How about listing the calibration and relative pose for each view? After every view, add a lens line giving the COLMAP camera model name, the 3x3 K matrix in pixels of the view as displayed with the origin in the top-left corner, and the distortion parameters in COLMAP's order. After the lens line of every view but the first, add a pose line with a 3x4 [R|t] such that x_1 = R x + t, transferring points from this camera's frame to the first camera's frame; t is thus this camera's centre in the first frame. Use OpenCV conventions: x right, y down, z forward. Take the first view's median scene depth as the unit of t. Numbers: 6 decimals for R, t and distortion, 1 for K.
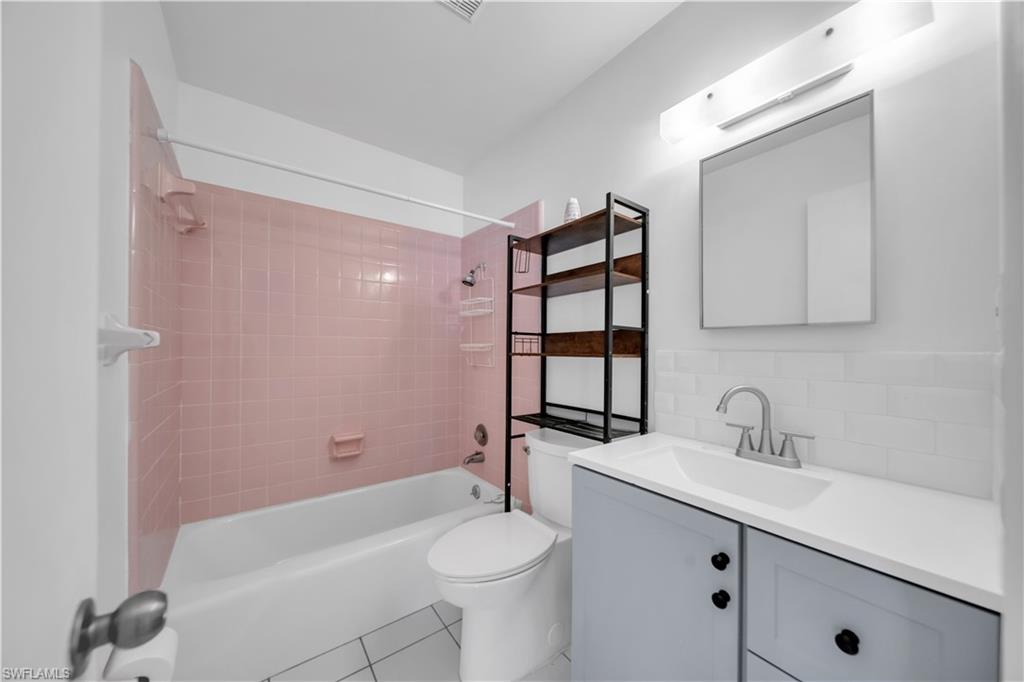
lens RADIAL K [[355.7, 0, 513.4], [0, 355.7, 348.1], [0, 0, 1]] dist [-0.002094, -0.000332]
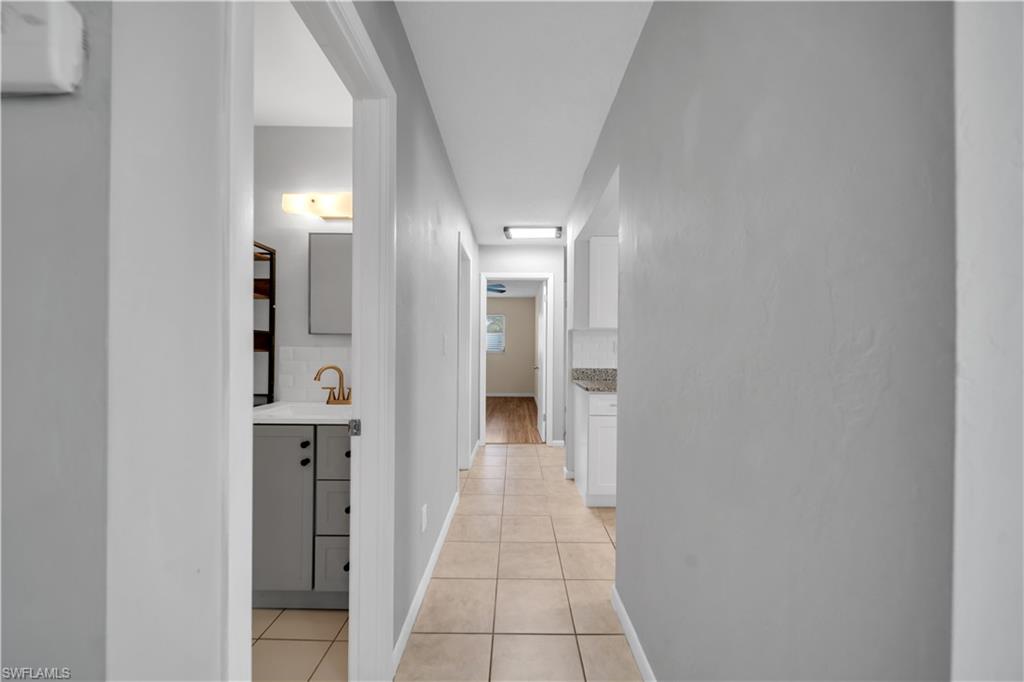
lens RADIAL K [[355.7, 0, 517.2], [0, 355.7, 347.5], [0, 0, 1]] dist [-0.002094, -0.000332]
pose [[0.601905, 0.001077, 0.798567, -0.219002], [-0.005949, 0.999977, 0.003135, -0.001587], [-0.798545, -0.006638, 0.601898, -0.795051]]
